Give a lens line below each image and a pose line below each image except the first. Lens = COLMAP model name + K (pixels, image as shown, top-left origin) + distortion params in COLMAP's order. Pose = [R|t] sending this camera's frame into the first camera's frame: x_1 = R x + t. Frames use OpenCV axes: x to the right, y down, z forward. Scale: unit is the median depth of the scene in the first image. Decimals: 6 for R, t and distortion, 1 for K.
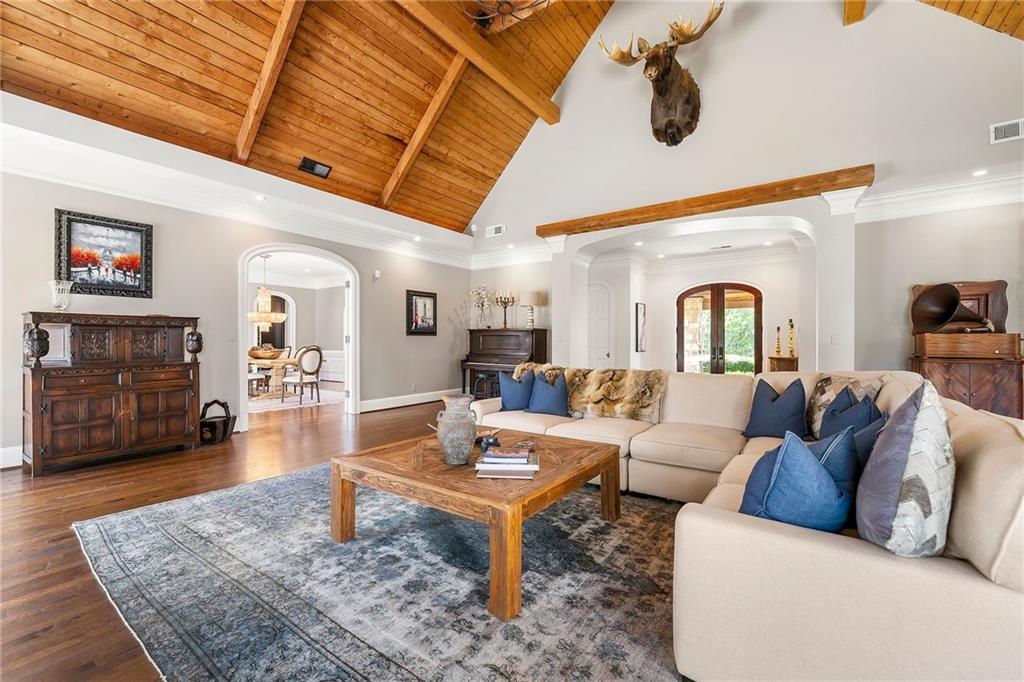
lens RADIAL K [[418.6, 0, 516.7], [0, 418.6, 338.6], [0, 0, 1]] dist [0.000523, 0.000060]
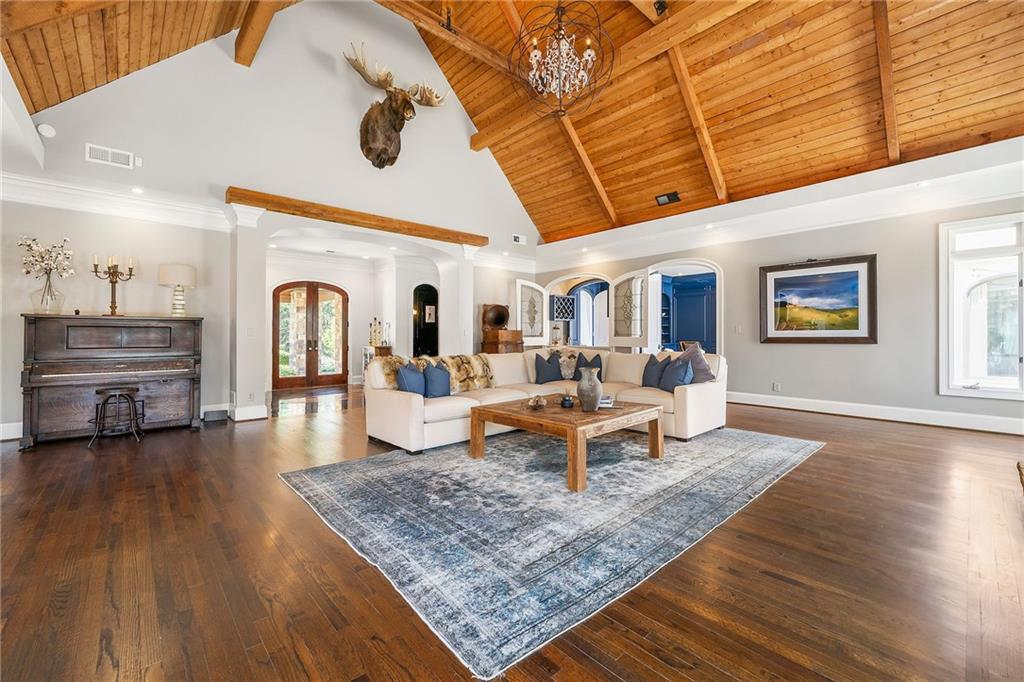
lens RADIAL K [[418.6, 0, 514.7], [0, 418.6, 334.3], [0, 0, 1]] dist [0.000523, 0.000060]
pose [[0.209651, -0.003394, 0.977770, -1.591845], [0.000890, 0.999994, 0.003280, 0.006023], [-0.977776, 0.000183, 0.209653, 0.870492]]
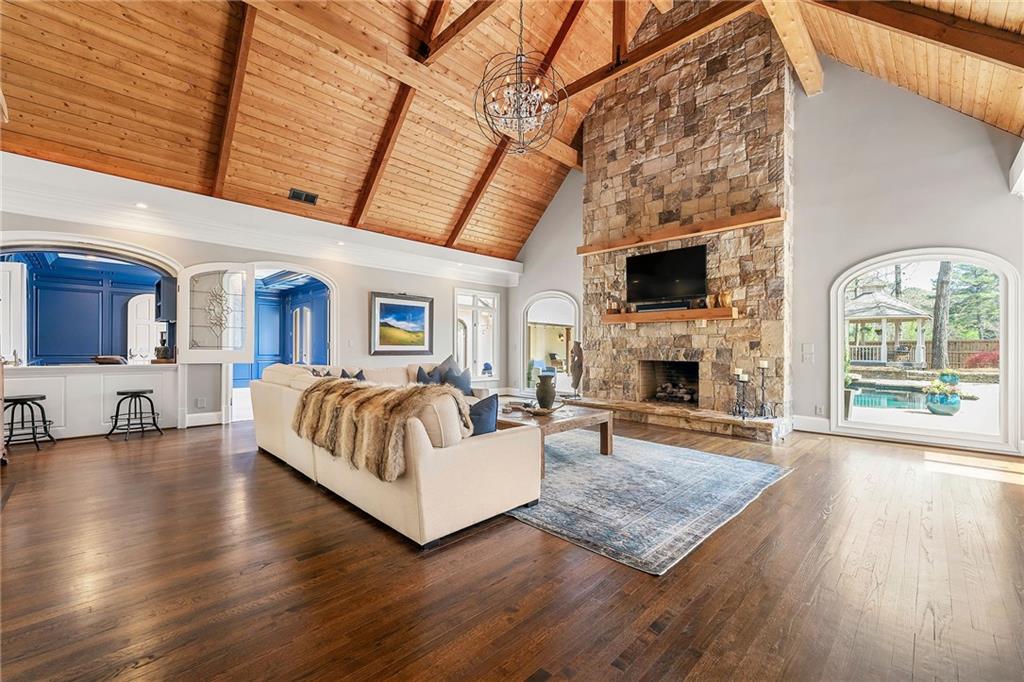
lens RADIAL K [[418.6, 0, 511.7], [0, 418.6, 349.7], [0, 0, 1]] dist [0.000523, 0.000060]
pose [[-0.986154, -0.012030, 0.165392, -0.286653], [-0.012606, 0.999918, -0.002433, 0.021000], [-0.165349, -0.004484, -0.986225, 2.751715]]
